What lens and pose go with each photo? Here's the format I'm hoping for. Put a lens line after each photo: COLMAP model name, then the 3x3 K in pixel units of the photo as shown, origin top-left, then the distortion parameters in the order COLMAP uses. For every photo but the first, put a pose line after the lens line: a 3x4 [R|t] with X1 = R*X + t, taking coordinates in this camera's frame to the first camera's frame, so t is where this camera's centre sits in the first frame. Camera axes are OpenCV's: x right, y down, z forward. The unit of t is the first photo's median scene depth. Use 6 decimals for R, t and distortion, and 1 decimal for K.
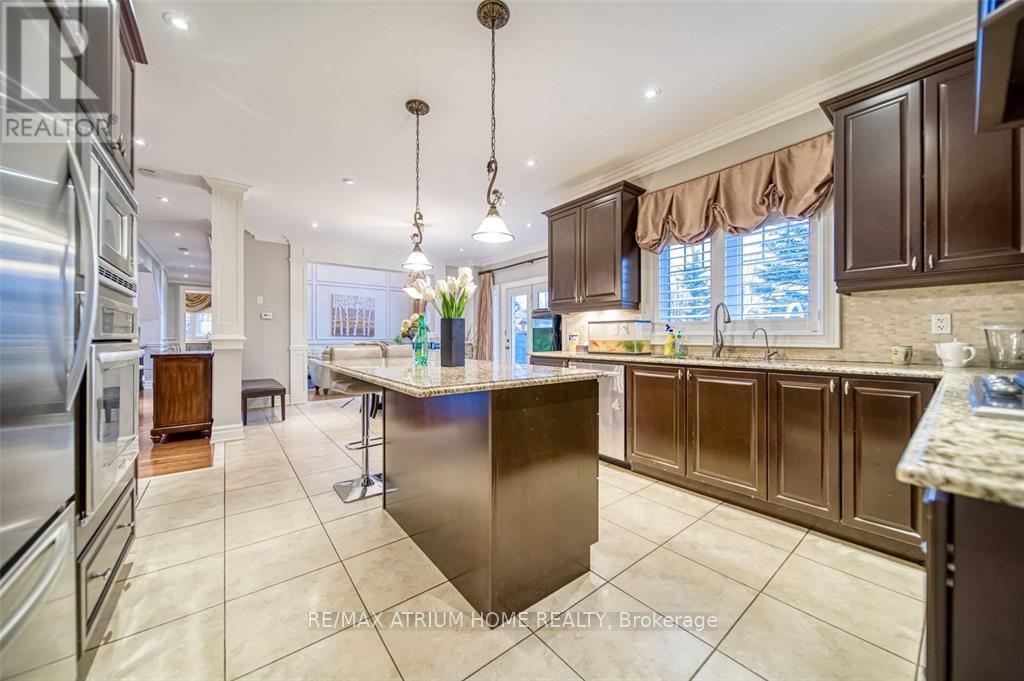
lens RADIAL K [[361.2, 0, 511.2], [0, 361.2, 338.8], [0, 0, 1]] dist [-0.000137, -0.000003]
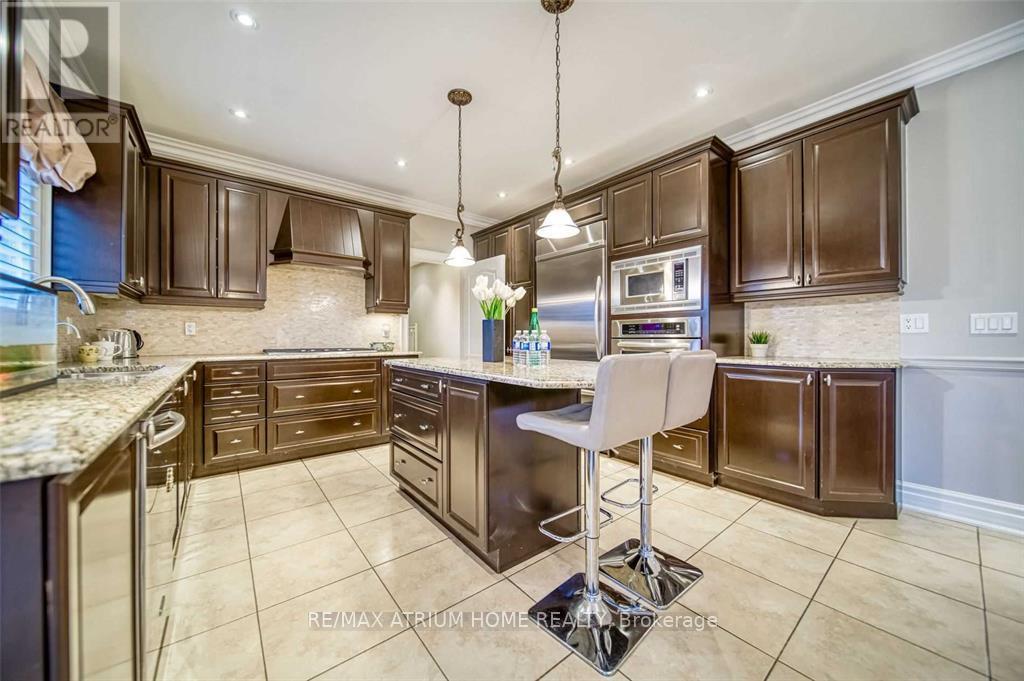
lens RADIAL K [[361.2, 0, 513.3], [0, 361.2, 338.6], [0, 0, 1]] dist [-0.000137, -0.000003]
pose [[-0.999963, 0.006722, -0.005319, -0.224015], [0.006693, 0.999962, 0.005557, -0.004340], [0.005356, 0.005521, -0.999970, 2.145319]]
